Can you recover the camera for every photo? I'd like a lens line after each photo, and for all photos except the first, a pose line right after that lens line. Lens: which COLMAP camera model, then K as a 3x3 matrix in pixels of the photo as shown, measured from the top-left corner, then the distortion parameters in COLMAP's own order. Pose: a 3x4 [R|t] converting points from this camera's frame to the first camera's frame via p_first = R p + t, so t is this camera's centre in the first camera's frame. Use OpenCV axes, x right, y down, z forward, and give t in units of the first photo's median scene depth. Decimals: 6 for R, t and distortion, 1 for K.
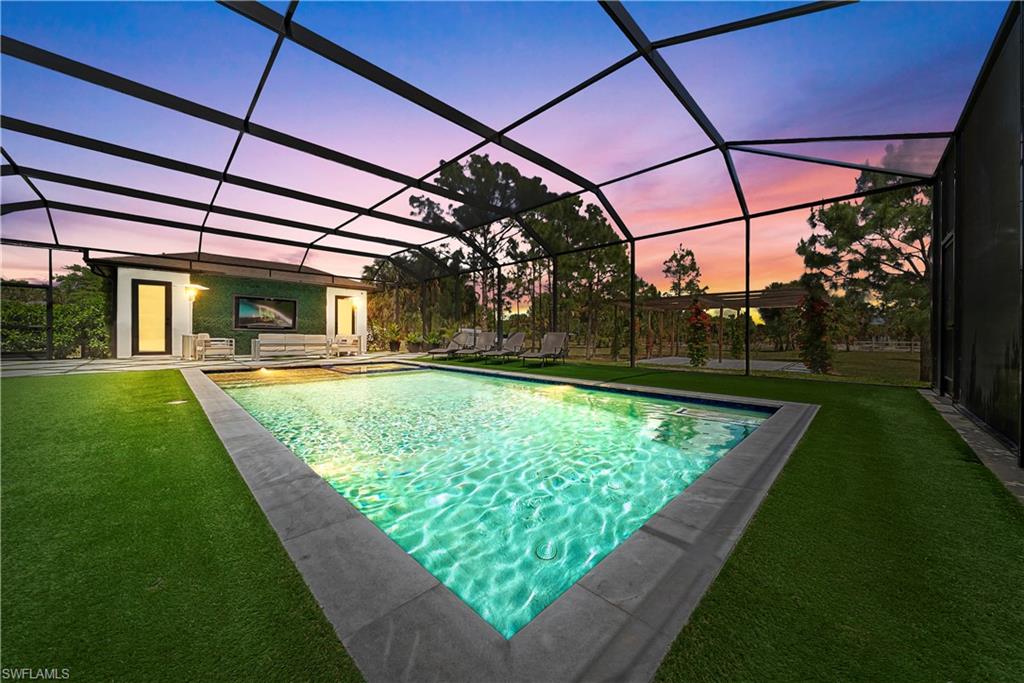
lens RADIAL K [[355.7, 0, 515.1], [0, 355.7, 334.7], [0, 0, 1]] dist [-0.001613, 0.000282]
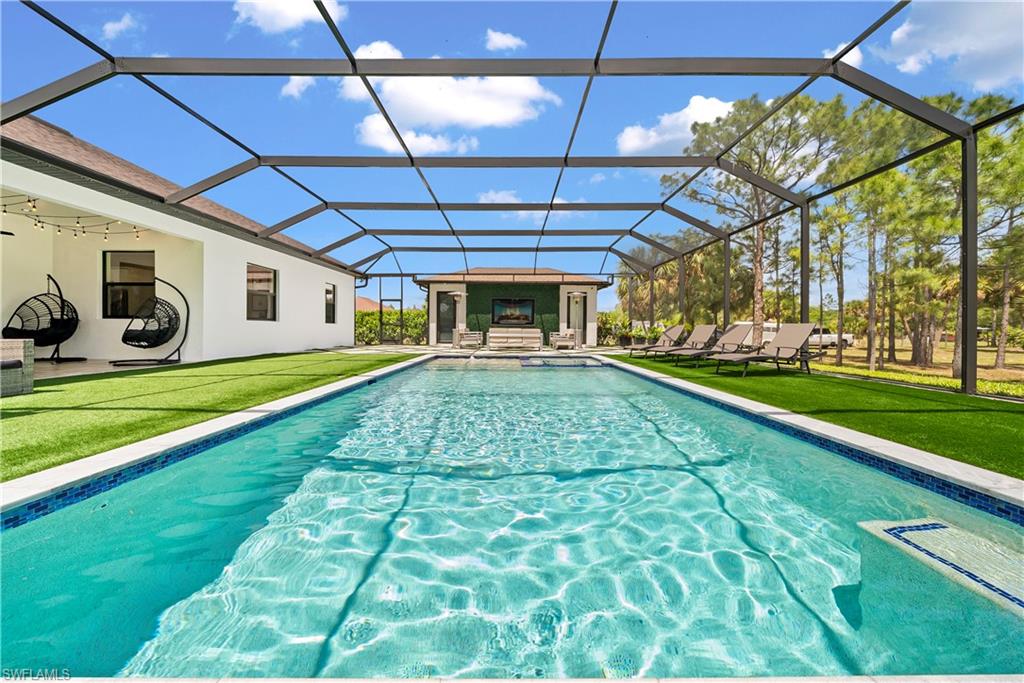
lens RADIAL K [[355.7, 0, 519.5], [0, 355.7, 329.8], [0, 0, 1]] dist [-0.001613, 0.000282]
pose [[0.717987, -0.004340, -0.696043, 0.188869], [0.007443, 0.999971, 0.001443, 0.002201], [0.696017, -0.006216, 0.717998, 0.179162]]
